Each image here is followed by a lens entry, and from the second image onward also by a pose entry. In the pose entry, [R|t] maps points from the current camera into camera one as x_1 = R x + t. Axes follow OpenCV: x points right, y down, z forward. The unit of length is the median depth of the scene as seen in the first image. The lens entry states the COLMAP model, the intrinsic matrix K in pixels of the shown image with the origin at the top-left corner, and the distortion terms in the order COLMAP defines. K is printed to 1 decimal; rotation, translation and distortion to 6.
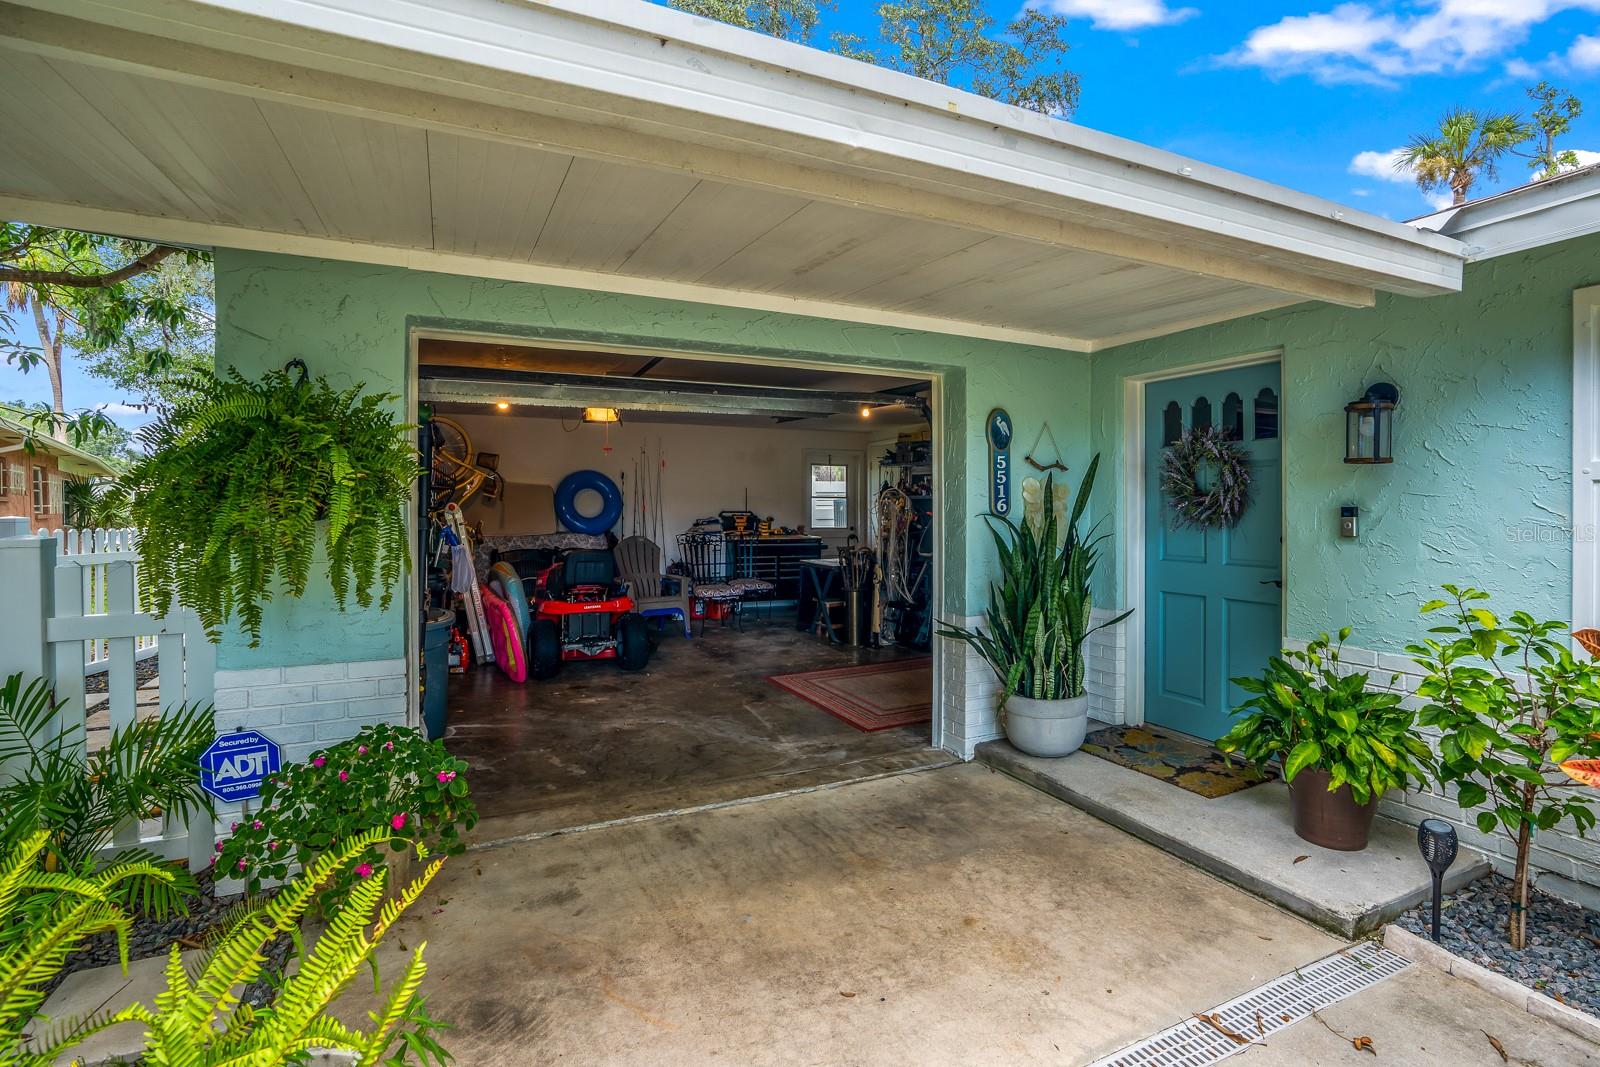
lens RADIAL K [[760.9, 0, 802.6], [0, 760.9, 503.5], [0, 0, 1]] dist [-0.056470, 0.024018]
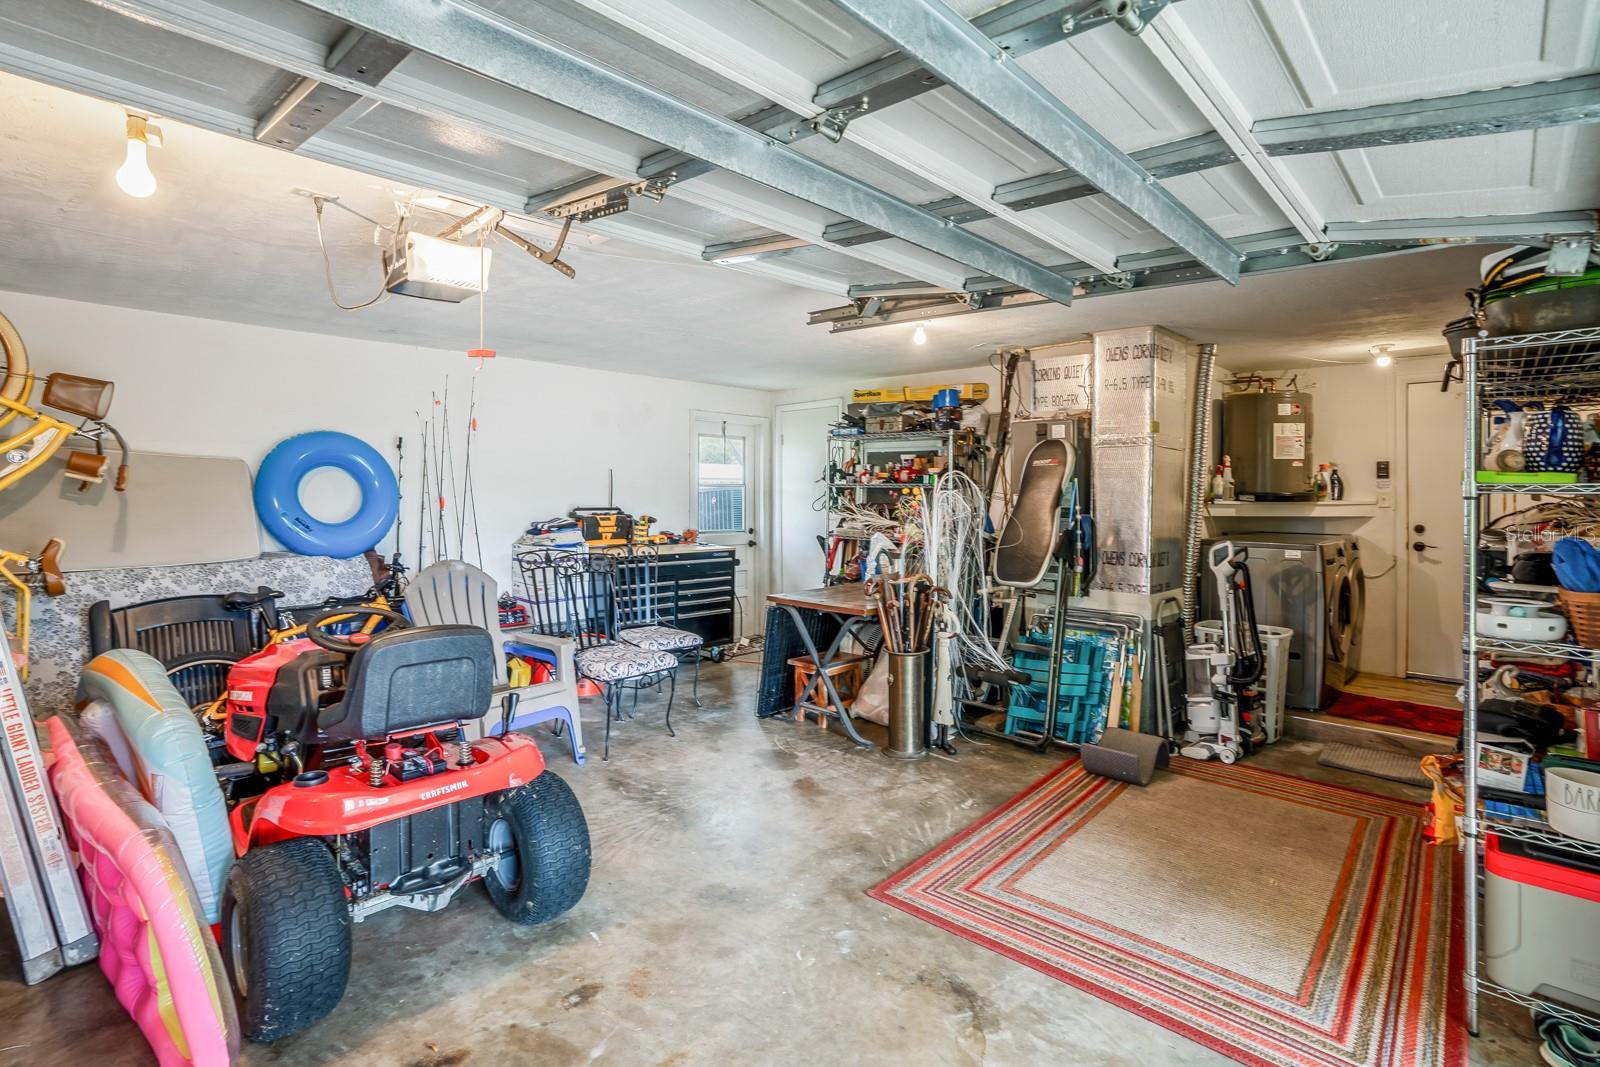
lens RADIAL K [[760.9, 0, 802.6], [0, 760.9, 503.5], [0, 0, 1]] dist [-0.056470, 0.024018]
pose [[0.932856, -0.001561, 0.360246, -0.170835], [-0.004795, 0.999848, 0.016749, -0.004444], [-0.360218, -0.017352, 0.932707, 0.427923]]
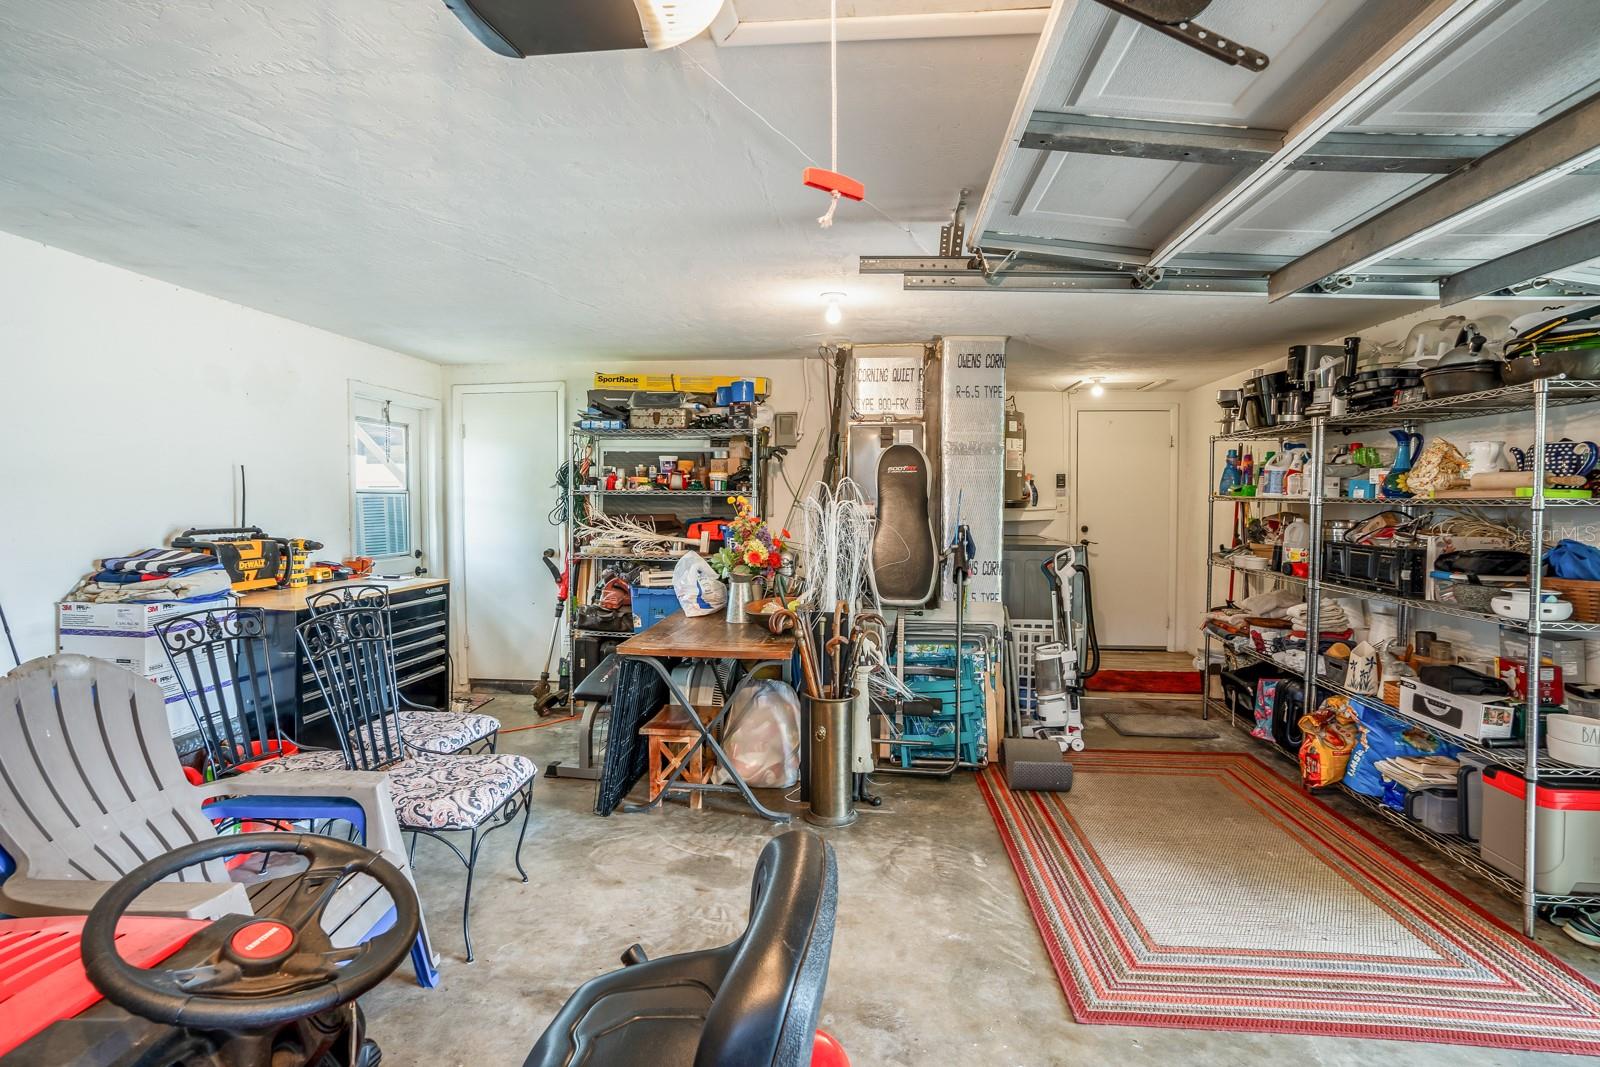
lens RADIAL K [[753.8, 0, 797.4], [0, 753.8, 527.3], [0, 0, 1]] dist [-0.056090, 0.022895]
pose [[0.518083, -0.031435, 0.854752, -0.276593], [-0.004487, 0.999211, 0.039467, -0.006327], [-0.855318, -0.024282, 0.517533, 0.659334]]
